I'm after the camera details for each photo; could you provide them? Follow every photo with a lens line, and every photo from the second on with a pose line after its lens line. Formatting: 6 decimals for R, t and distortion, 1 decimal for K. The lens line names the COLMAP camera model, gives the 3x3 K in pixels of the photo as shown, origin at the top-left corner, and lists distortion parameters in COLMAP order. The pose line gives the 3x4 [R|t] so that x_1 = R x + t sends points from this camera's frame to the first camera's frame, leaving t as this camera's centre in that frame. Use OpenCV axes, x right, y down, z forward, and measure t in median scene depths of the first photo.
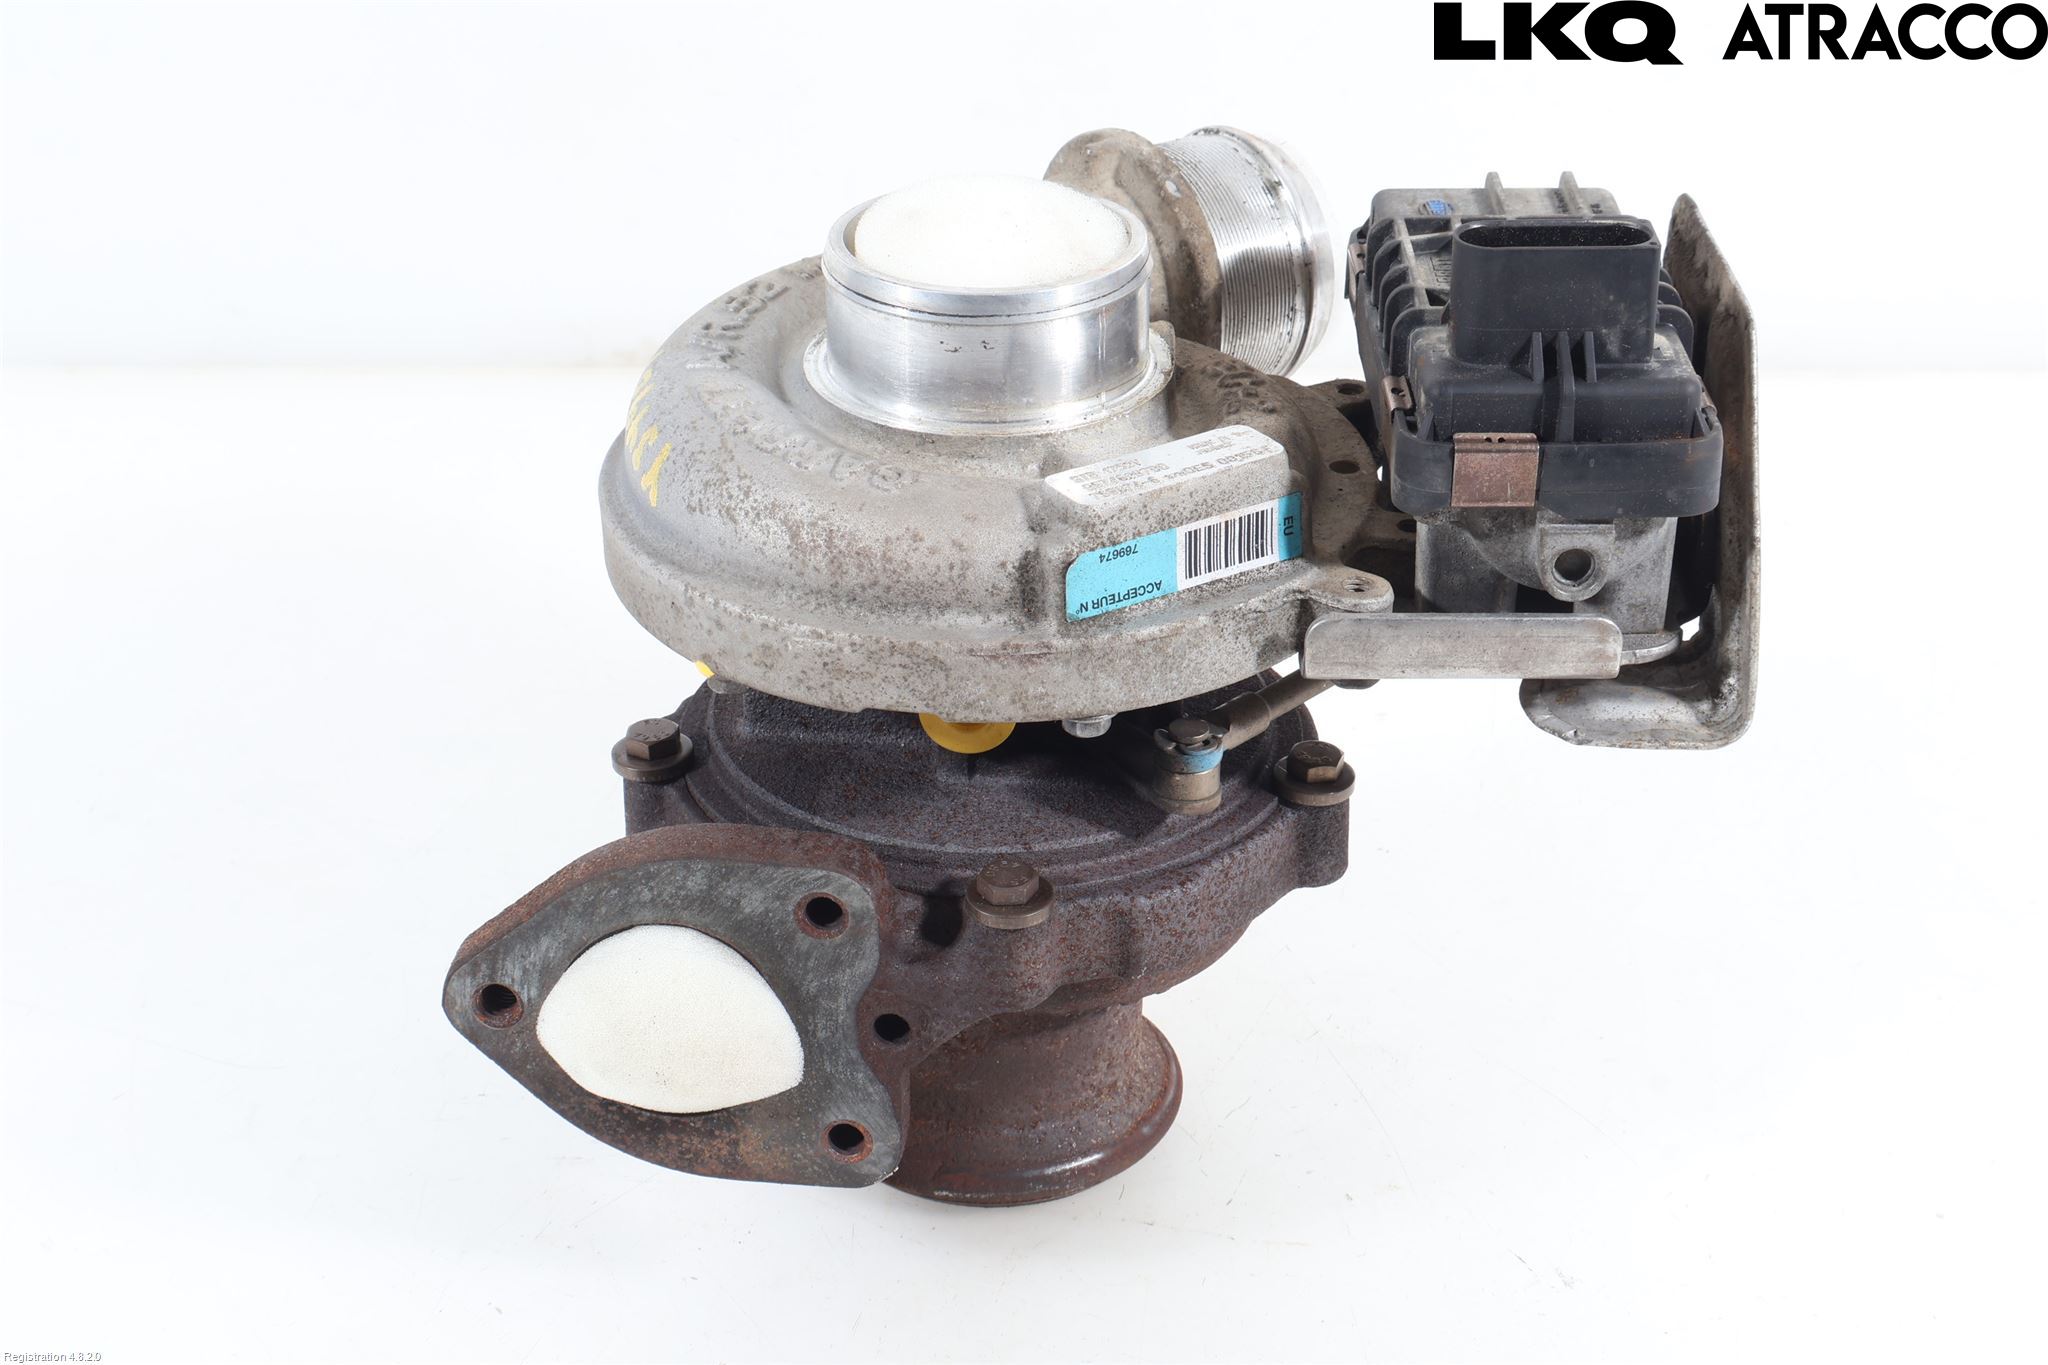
lens RADIAL K [[3513.2, 0, 1023.9], [0, 3513.2, 682.8], [0, 0, 1]] dist [-0.002570, 0.000000]
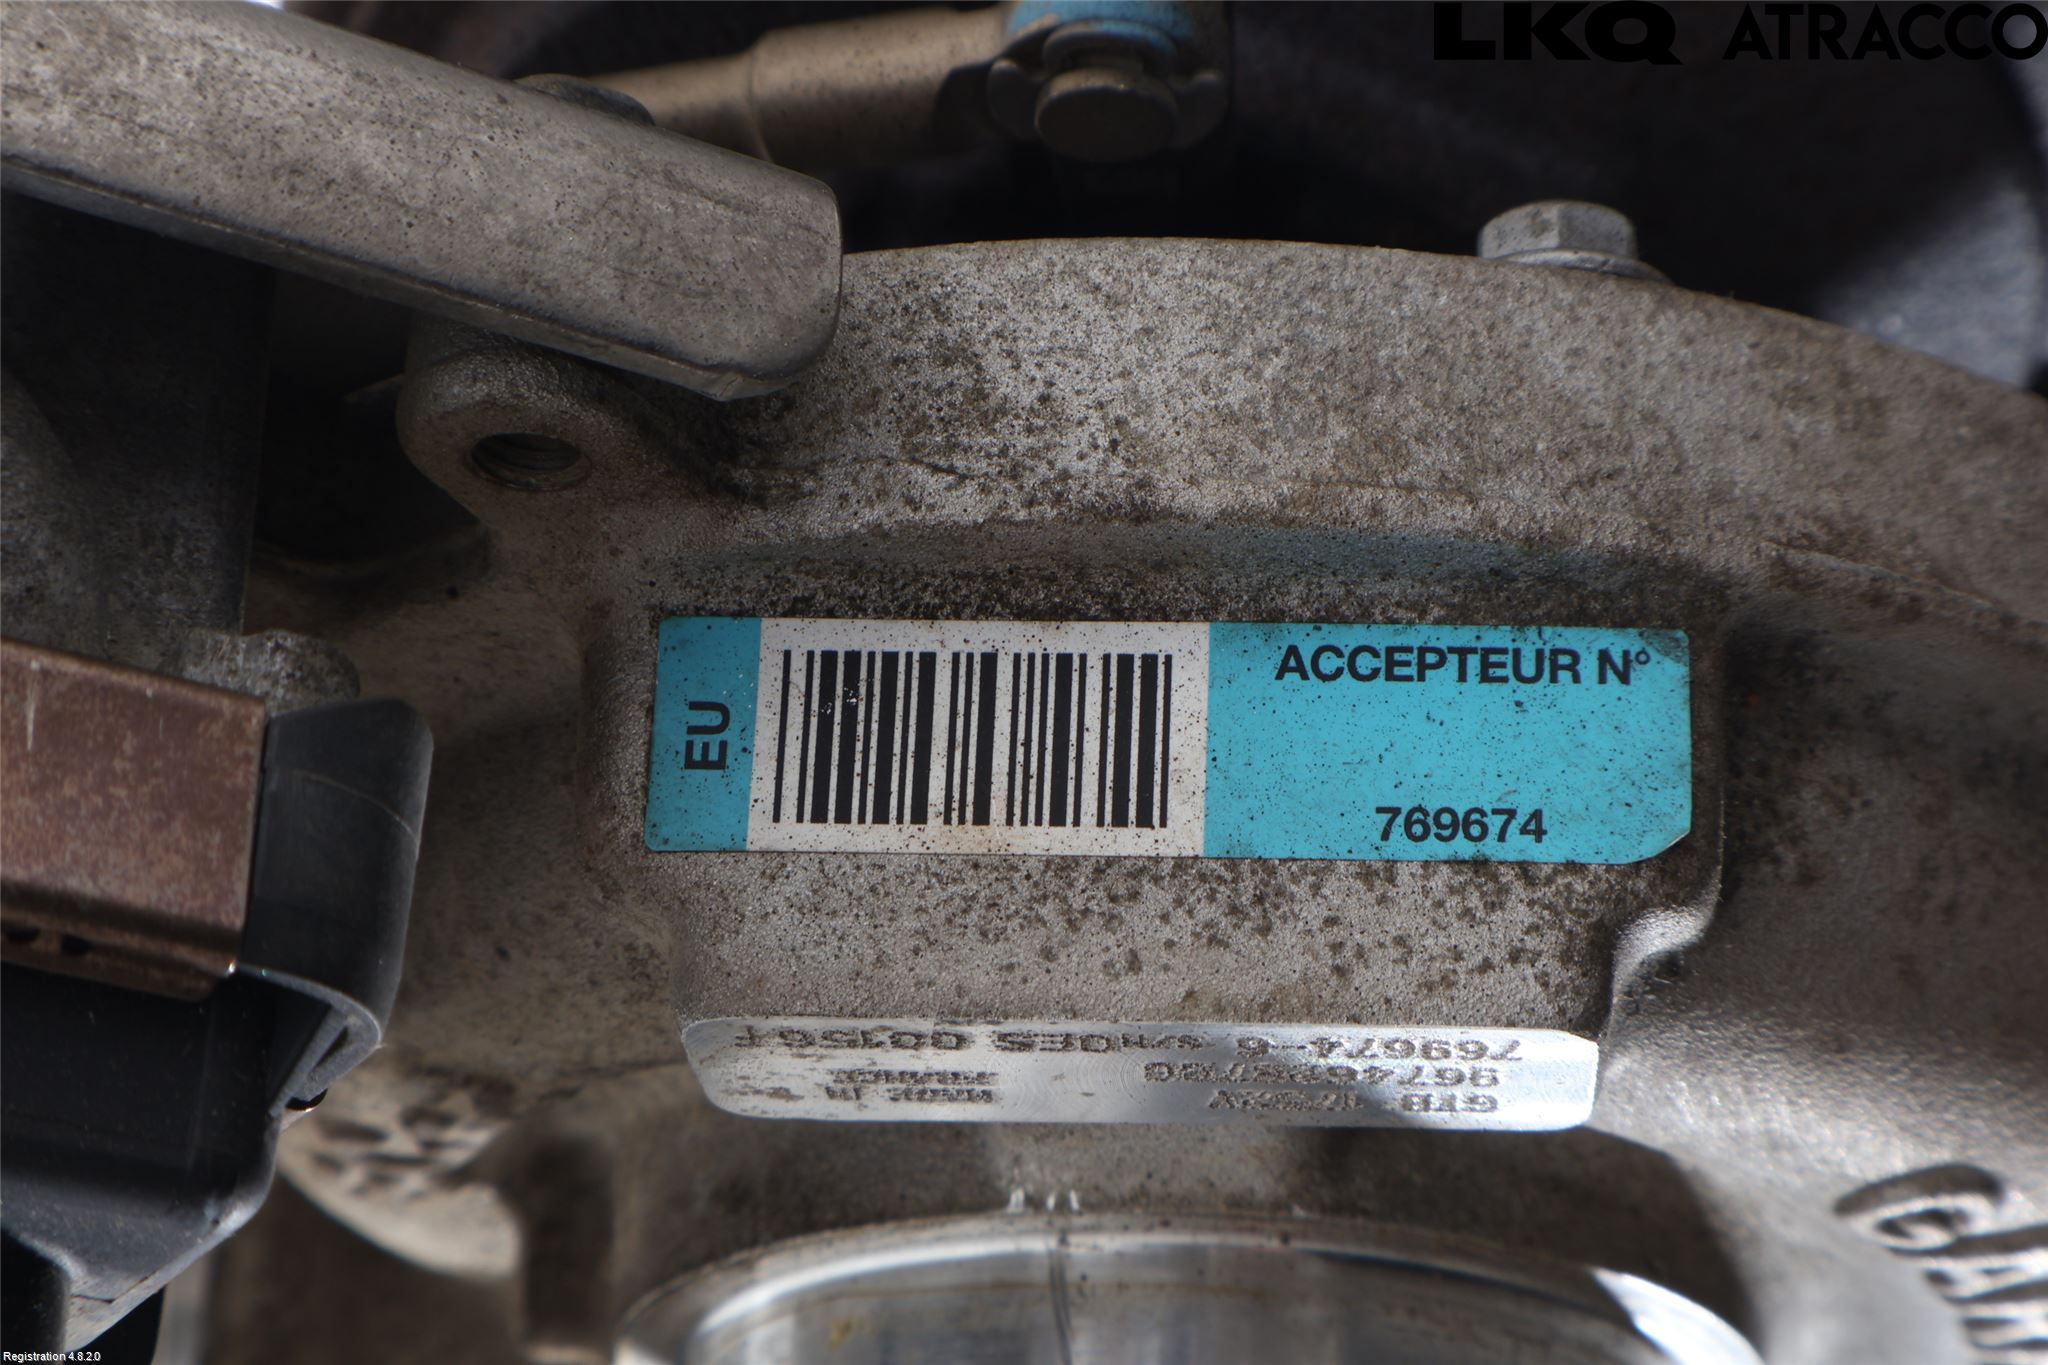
lens RADIAL K [[4292.0, 0, 1024.0], [0, 4292.0, 682.9], [0, 0, 1]] dist [0.056523, 0.000000]
pose [[-0.871575, -0.240234, -0.427369, 0.202508], [0.266010, -0.963970, -0.000631, -0.034716], [-0.411819, -0.114235, 0.904077, 0.703654]]
